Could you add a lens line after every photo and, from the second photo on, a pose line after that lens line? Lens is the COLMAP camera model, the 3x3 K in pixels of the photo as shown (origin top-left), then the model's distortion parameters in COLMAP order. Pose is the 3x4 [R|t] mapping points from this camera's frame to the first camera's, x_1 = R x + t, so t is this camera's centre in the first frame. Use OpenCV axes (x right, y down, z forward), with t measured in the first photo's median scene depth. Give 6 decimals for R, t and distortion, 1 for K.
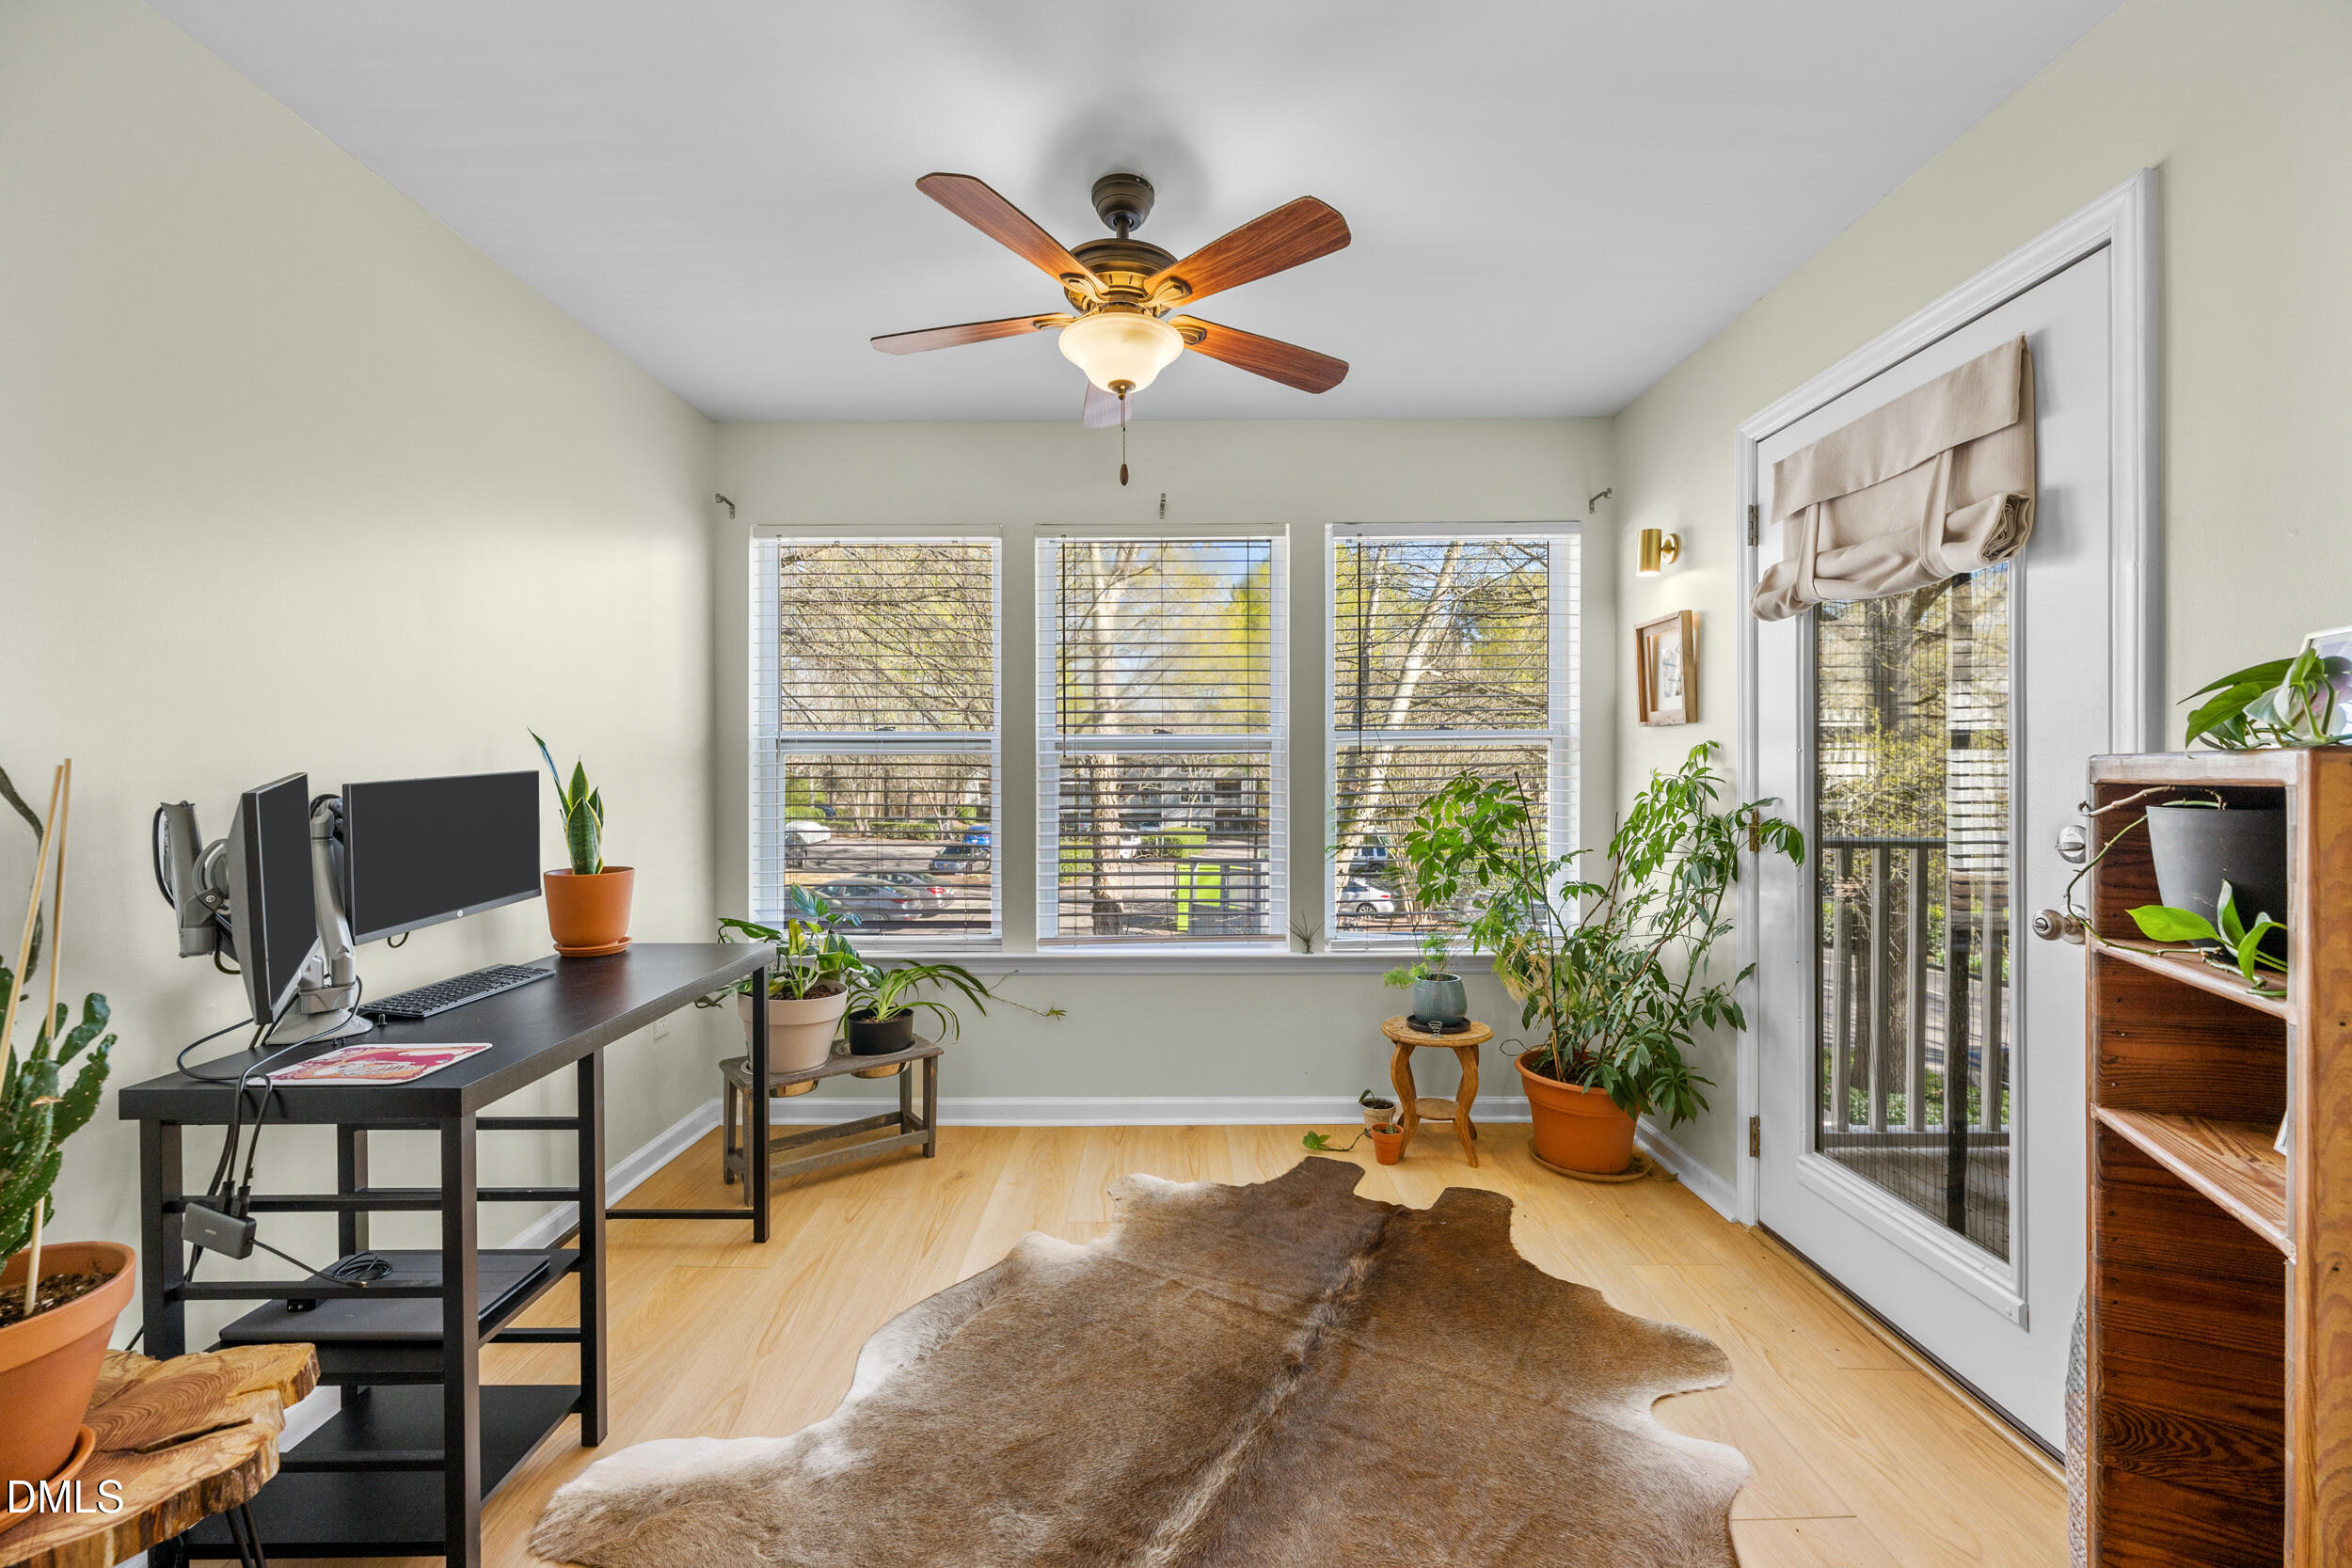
lens RADIAL K [[922.4, 0, 1178.1], [0, 922.4, 776.2], [0, 0, 1]] dist [-0.000999, -0.000306]
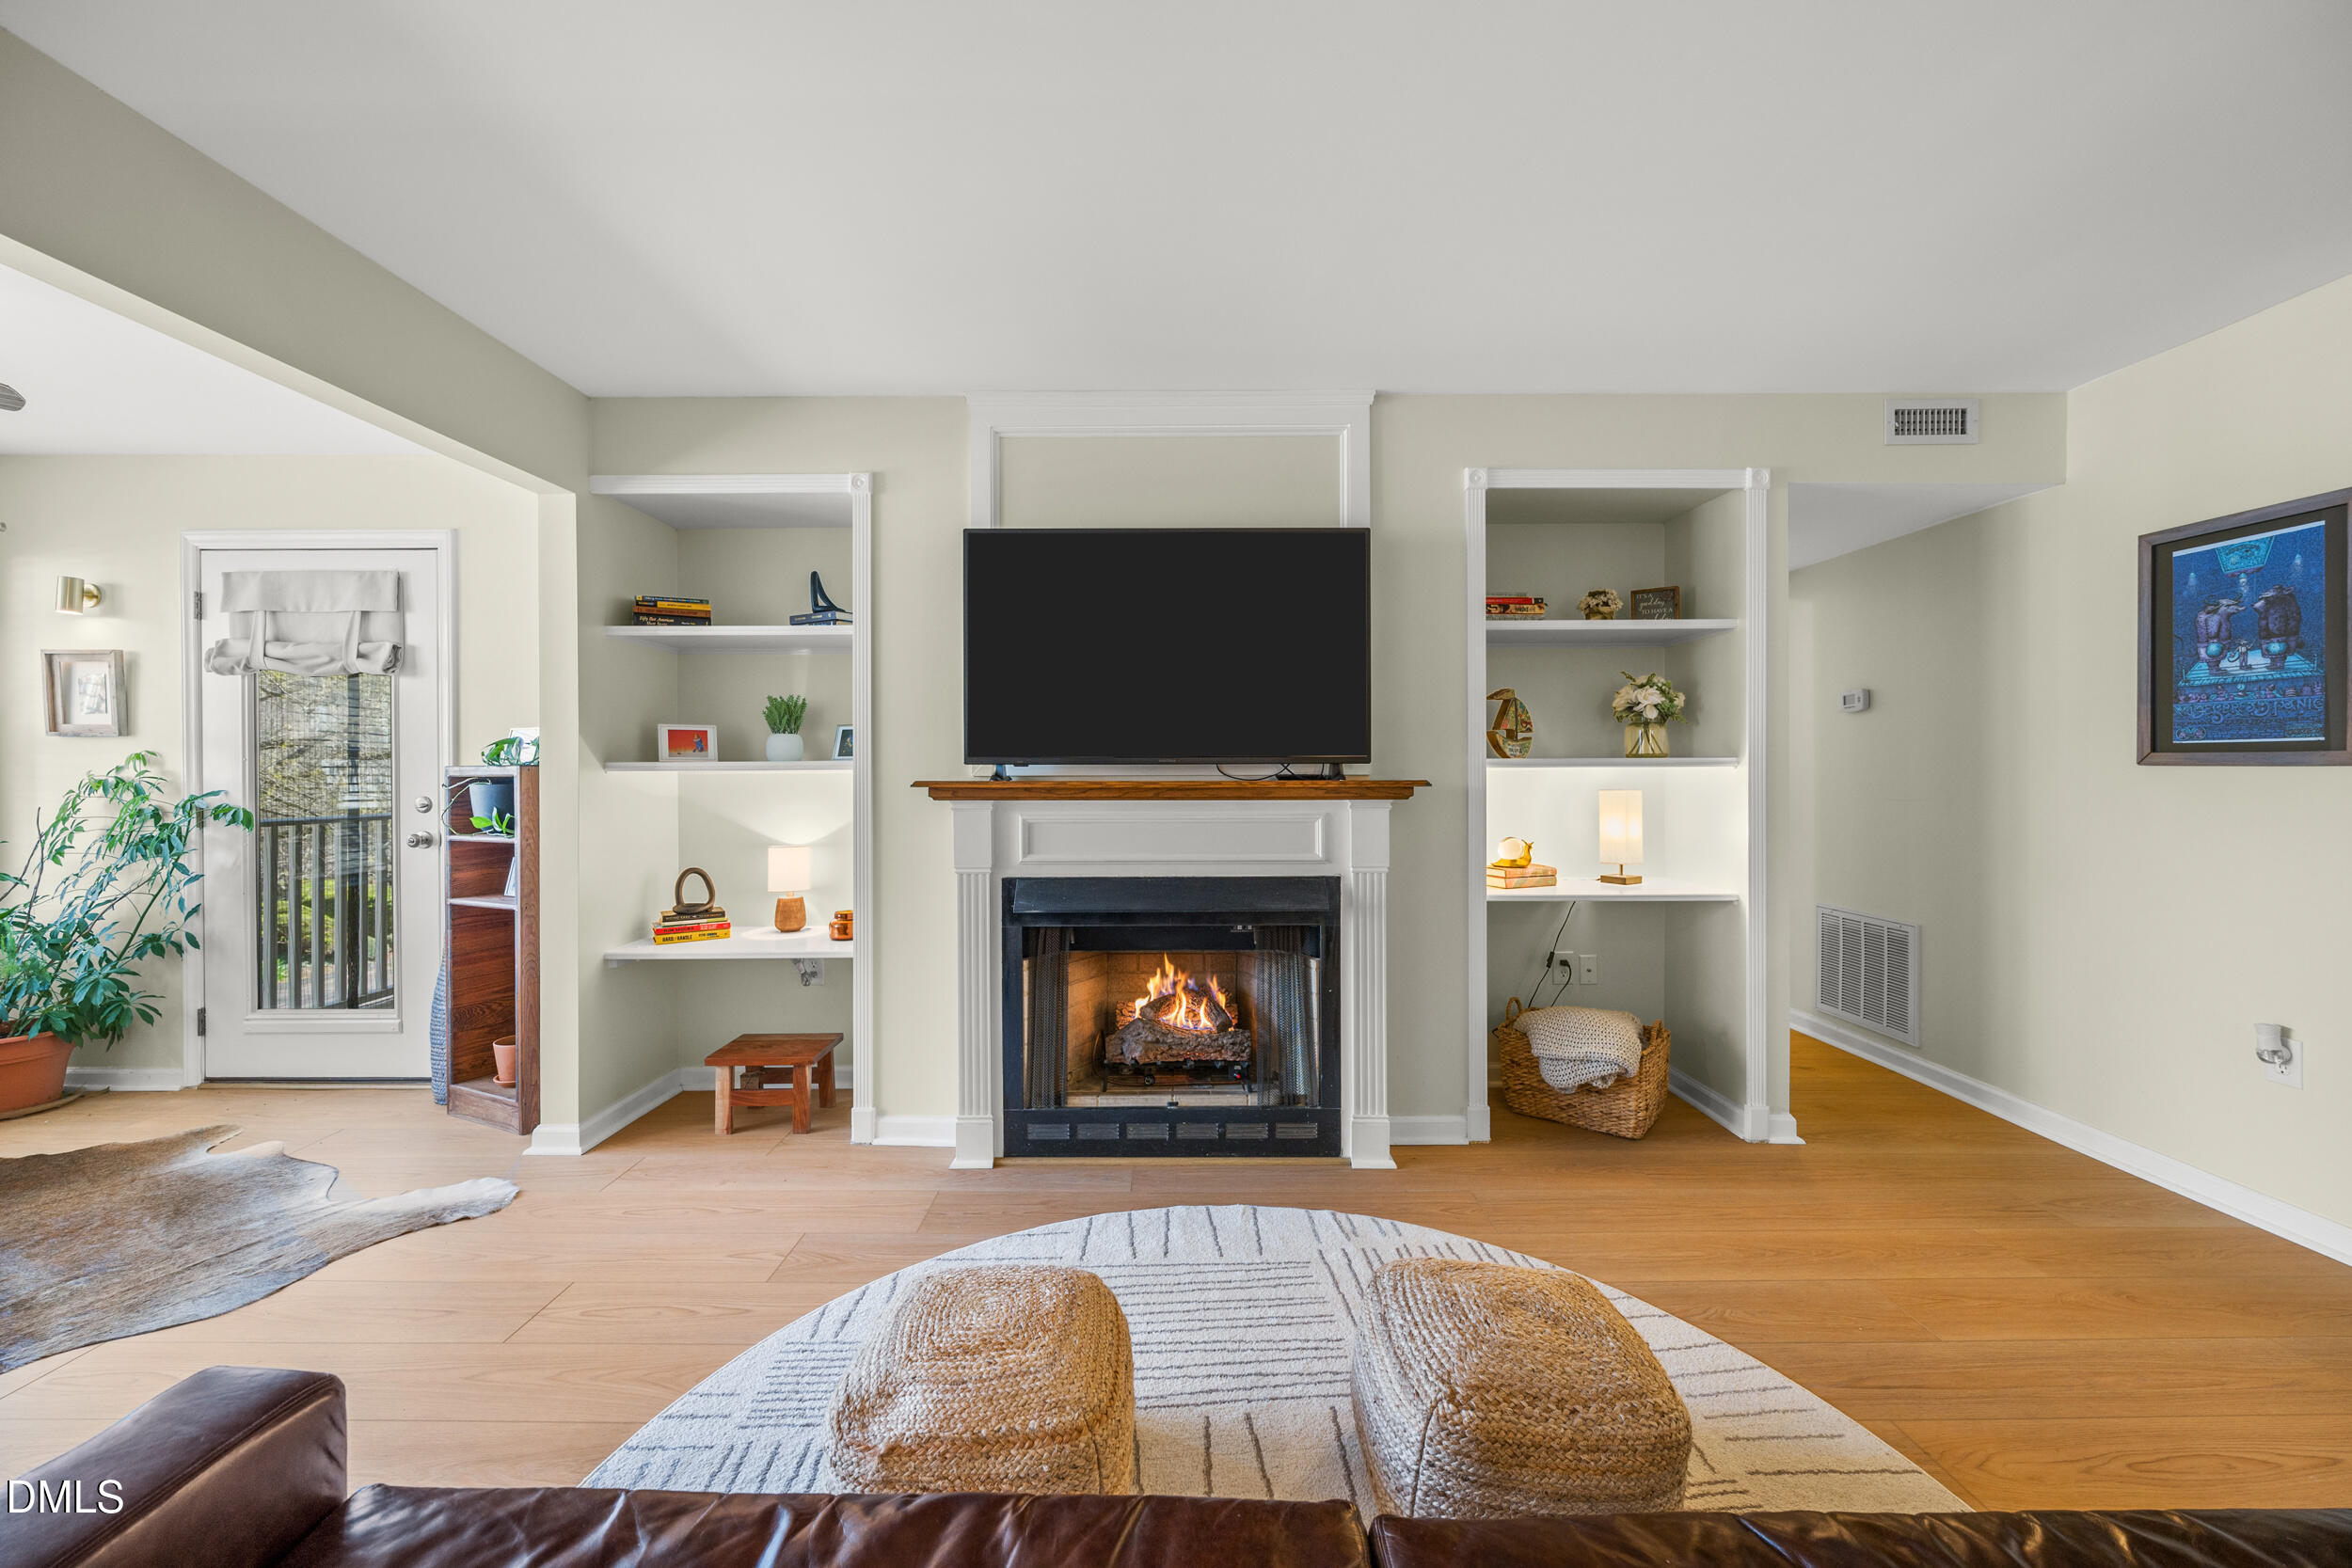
lens RADIAL K [[922.4, 0, 1178.1], [0, 922.4, 776.2], [0, 0, 1]] dist [-0.000999, -0.000306]
pose [[-0.003167, -0.001886, 0.999993, -1.155762], [0.006619, 0.999976, 0.001907, 0.010003], [-0.999973, 0.006625, -0.003155, -0.756759]]
